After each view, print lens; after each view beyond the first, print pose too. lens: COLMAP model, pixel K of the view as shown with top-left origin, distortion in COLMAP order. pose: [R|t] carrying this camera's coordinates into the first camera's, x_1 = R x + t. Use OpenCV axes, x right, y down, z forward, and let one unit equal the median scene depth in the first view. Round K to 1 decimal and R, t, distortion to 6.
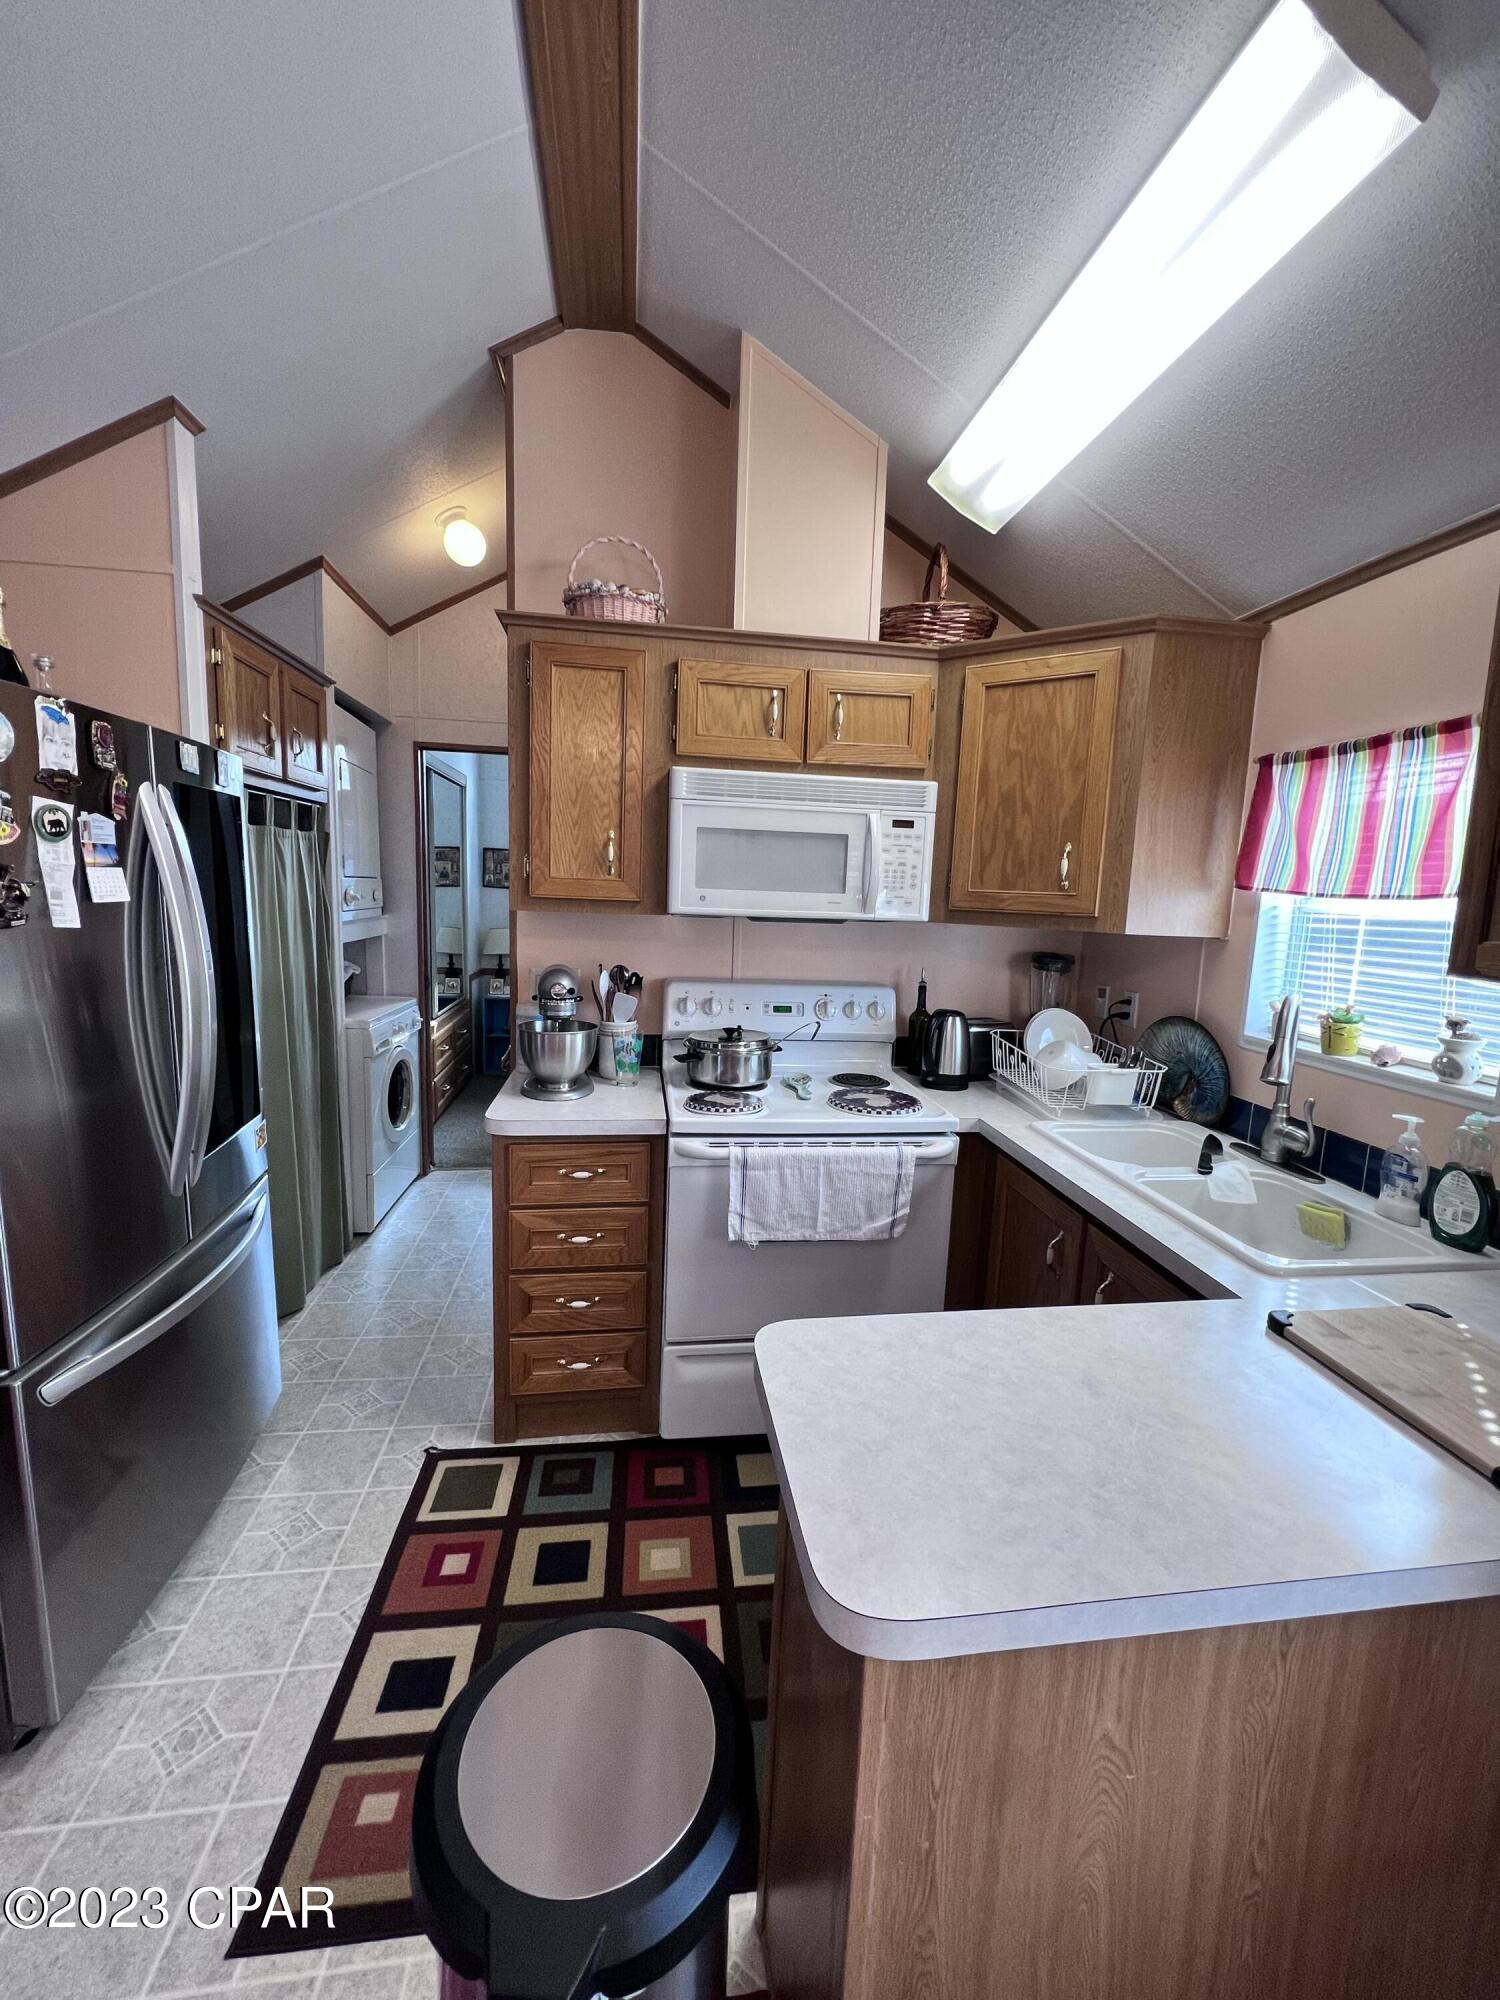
lens RADIAL K [[803.6, 0, 752.1], [0, 803.6, 998.7], [0, 0, 1]] dist [-0.006532, 0.001368]
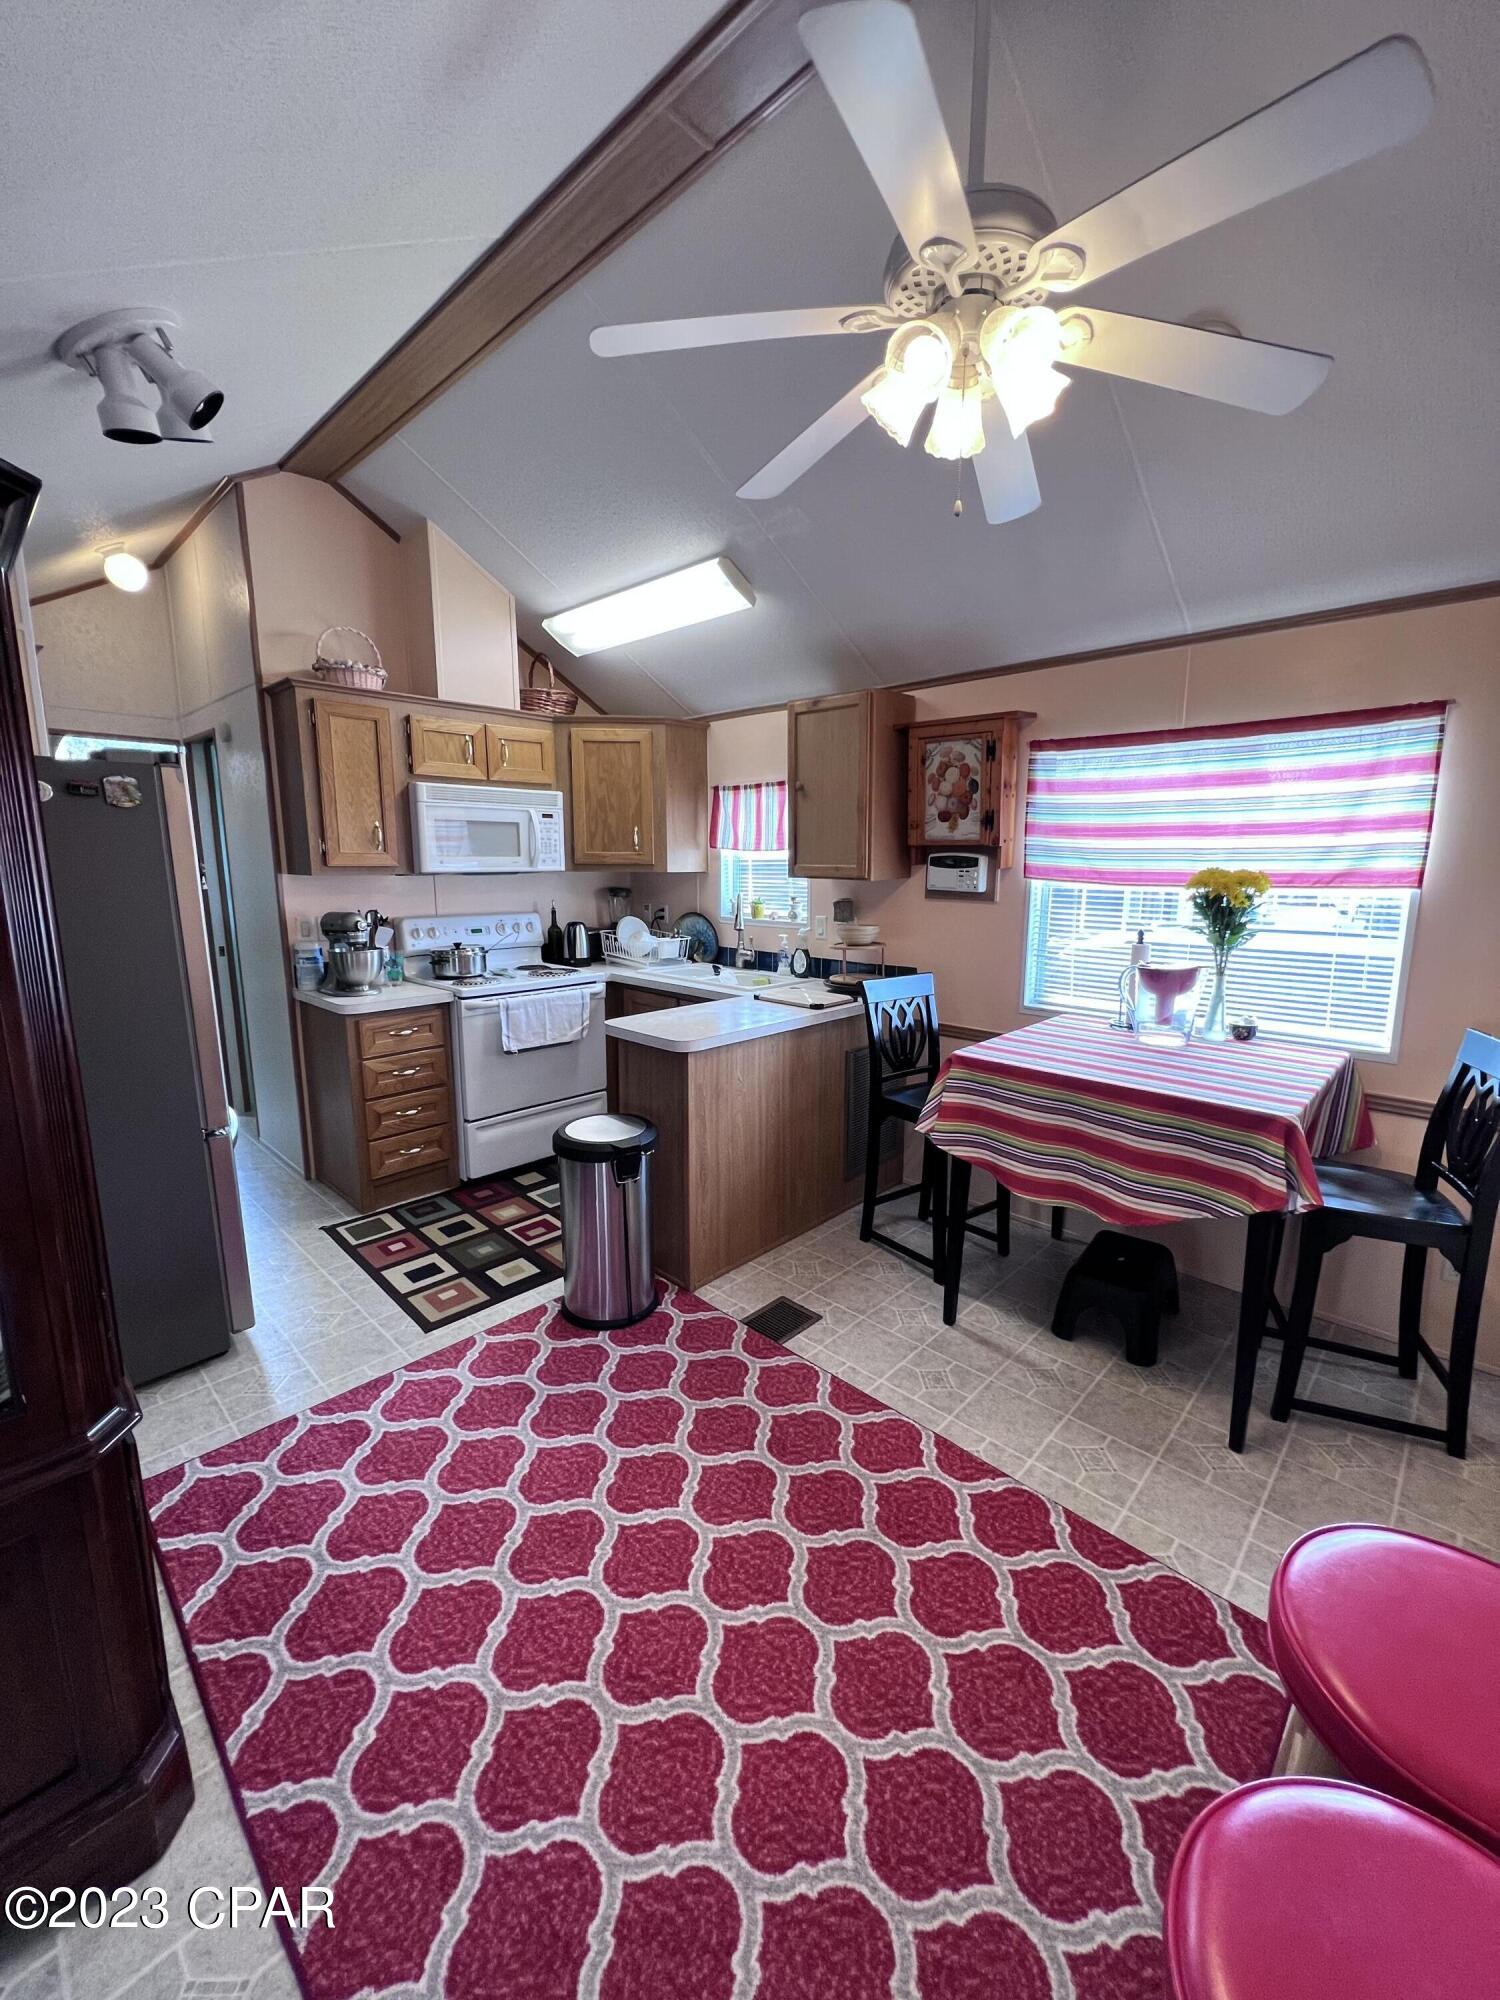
lens RADIAL K [[810.6, 0, 757.5], [0, 810.6, 996.8], [0, 0, 1]] dist [-0.000241, 0.000869]
pose [[0.785078, -0.139701, 0.603437, -0.624528], [0.110155, 0.990193, 0.085926, 0.079988], [-0.609523, -0.000987, 0.792768, -0.749925]]
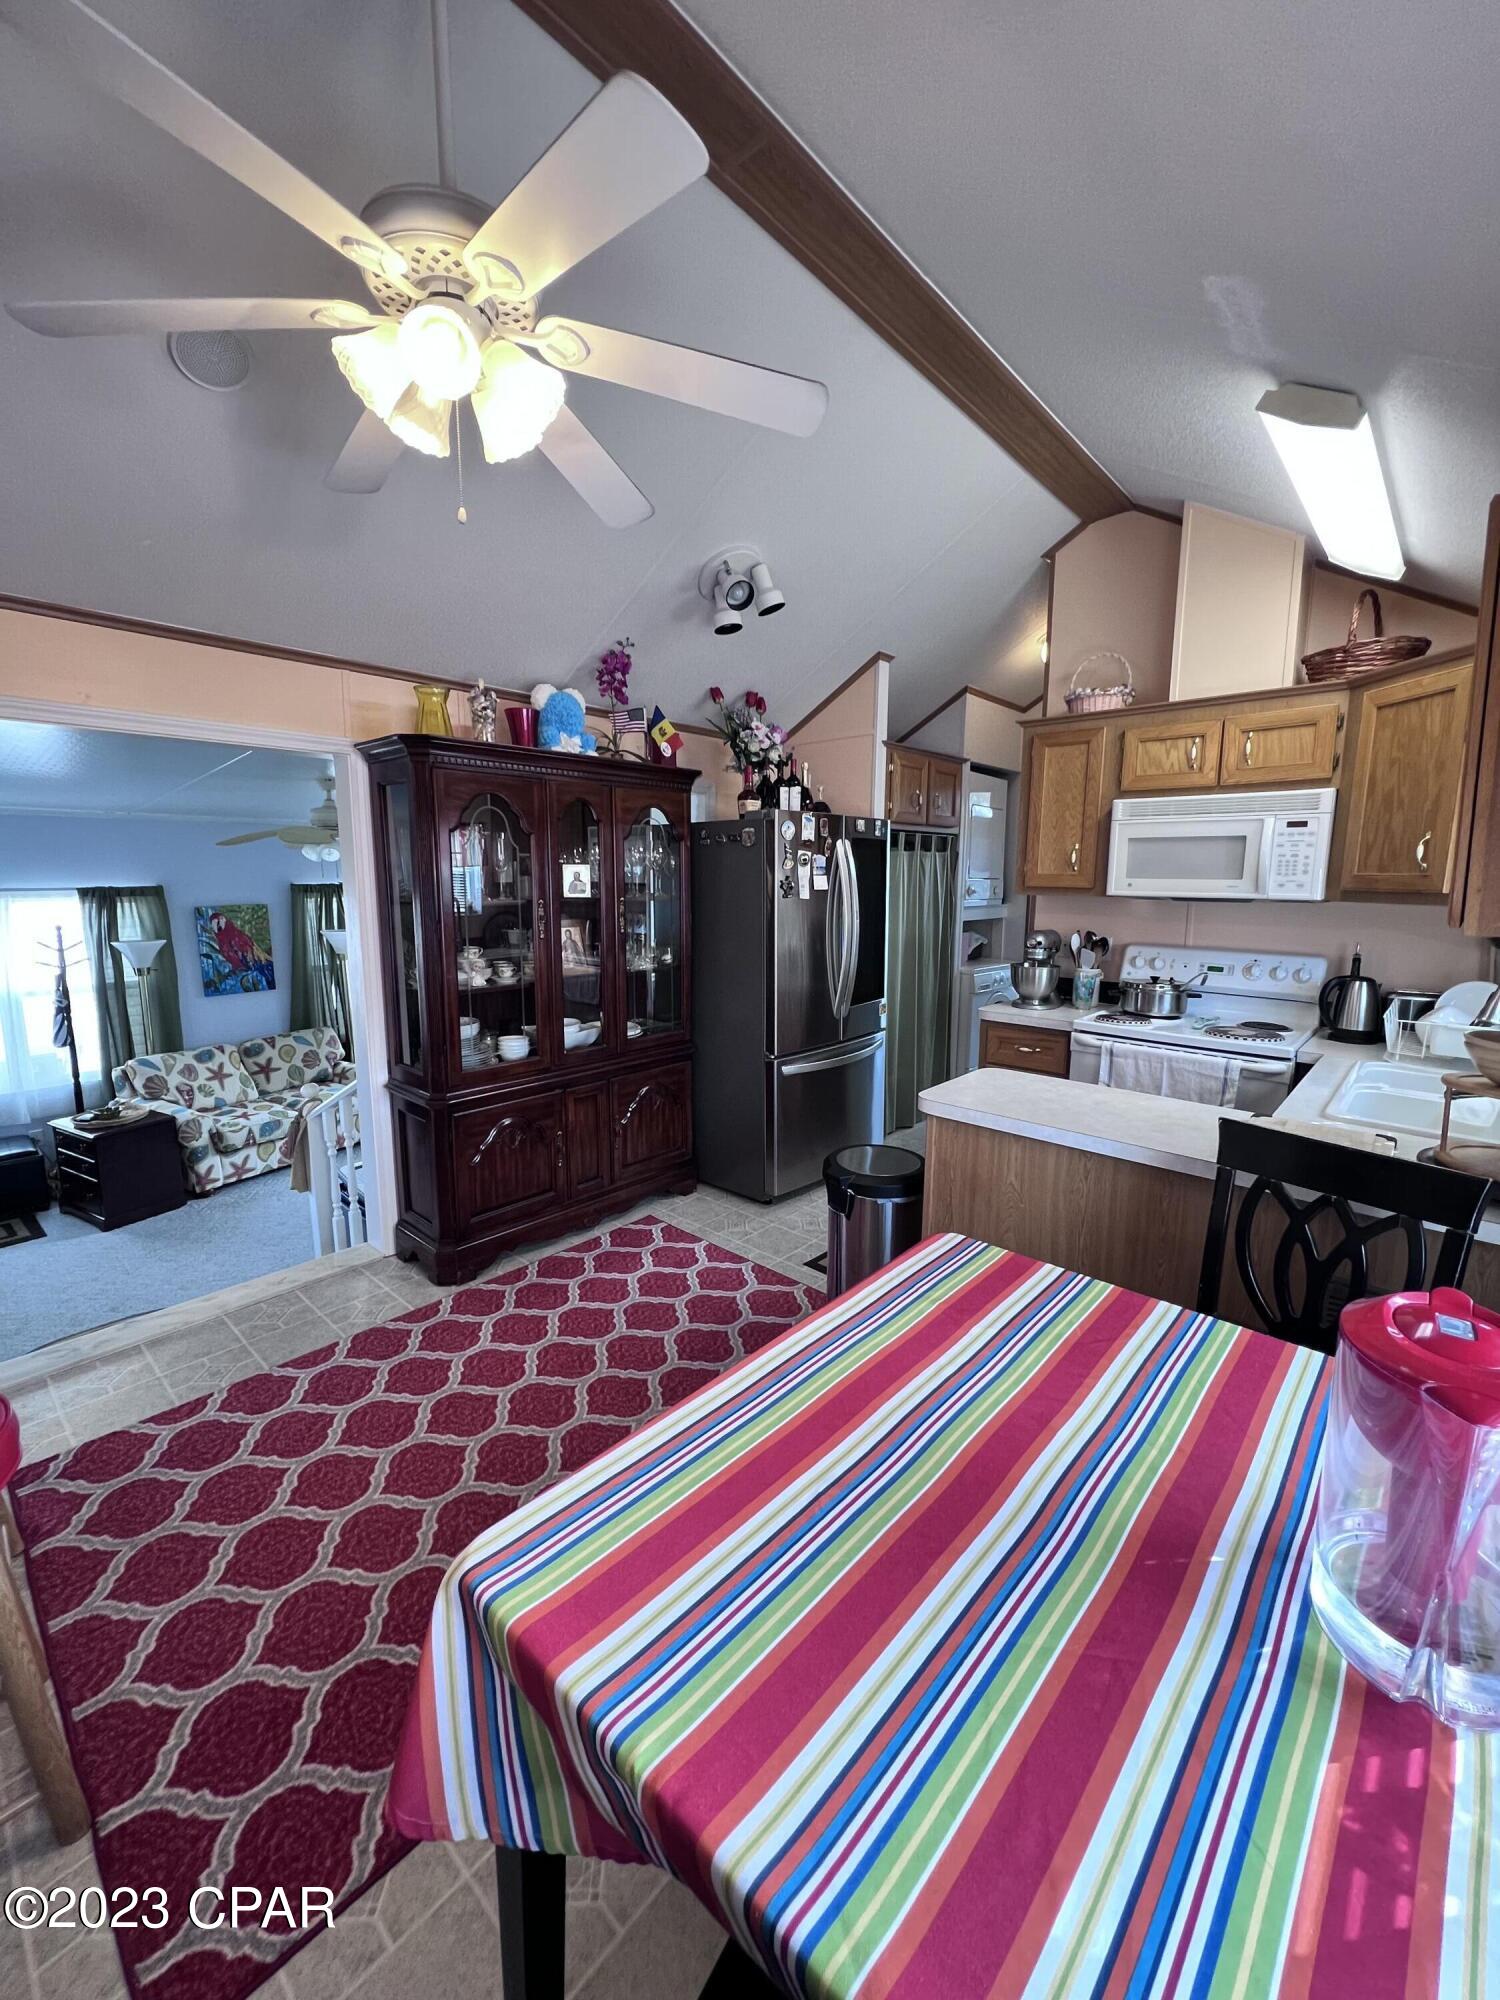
lens RADIAL K [[803.6, 0, 744.8], [0, 803.6, 1001.2], [0, 0, 1]] dist [-0.006532, 0.001368]
pose [[0.633139, 0.088881, -0.768918, 0.686214], [-0.090239, 0.995087, 0.040721, 0.099131], [0.768760, 0.043604, 0.638050, -0.524614]]
